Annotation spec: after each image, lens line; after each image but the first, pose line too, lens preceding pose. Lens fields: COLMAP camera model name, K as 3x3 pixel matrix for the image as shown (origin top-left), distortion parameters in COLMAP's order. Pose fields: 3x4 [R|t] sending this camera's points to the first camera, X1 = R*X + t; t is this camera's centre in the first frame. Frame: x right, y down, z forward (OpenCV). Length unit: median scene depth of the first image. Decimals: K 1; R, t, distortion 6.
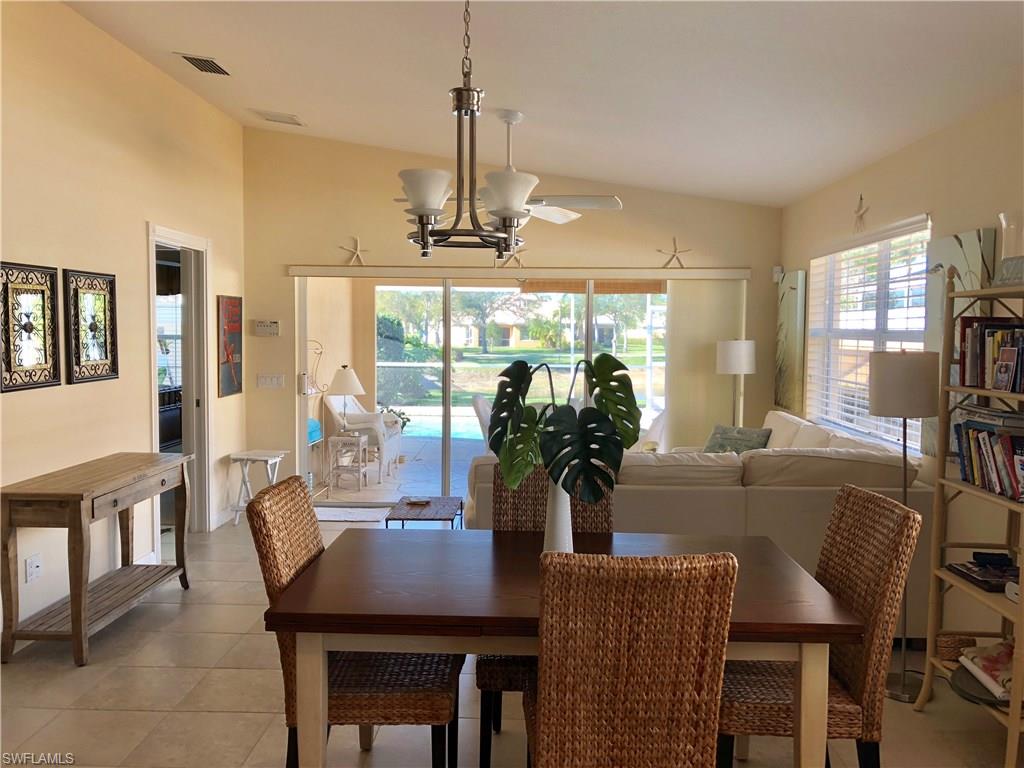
lens RADIAL K [[849.3, 0, 512.0], [0, 849.3, 384.0], [0, 0, 1]] dist [0.008524, 0.003111]
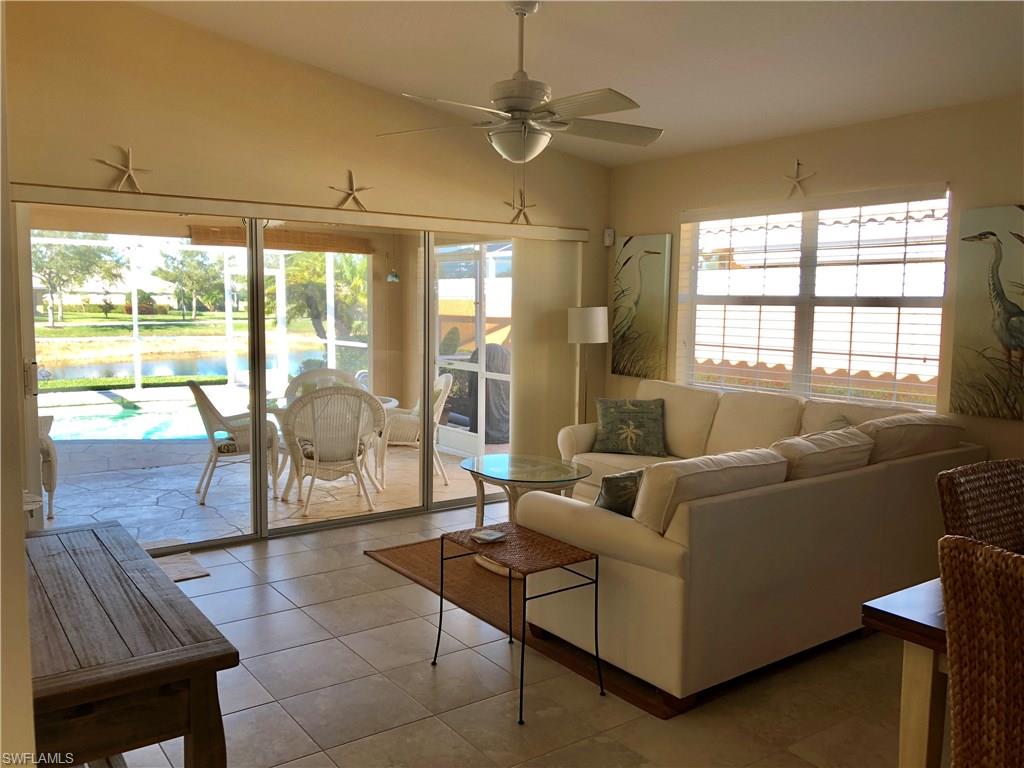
lens RADIAL K [[831.0, 0, 509.9], [0, 831.0, 380.3], [0, 0, 1]] dist [0.015817, 0.003509]
pose [[0.792012, -0.055340, 0.607992, -0.363602], [0.033167, 0.998313, 0.047662, -0.016445], [-0.609604, -0.017584, 0.792511, 0.323502]]
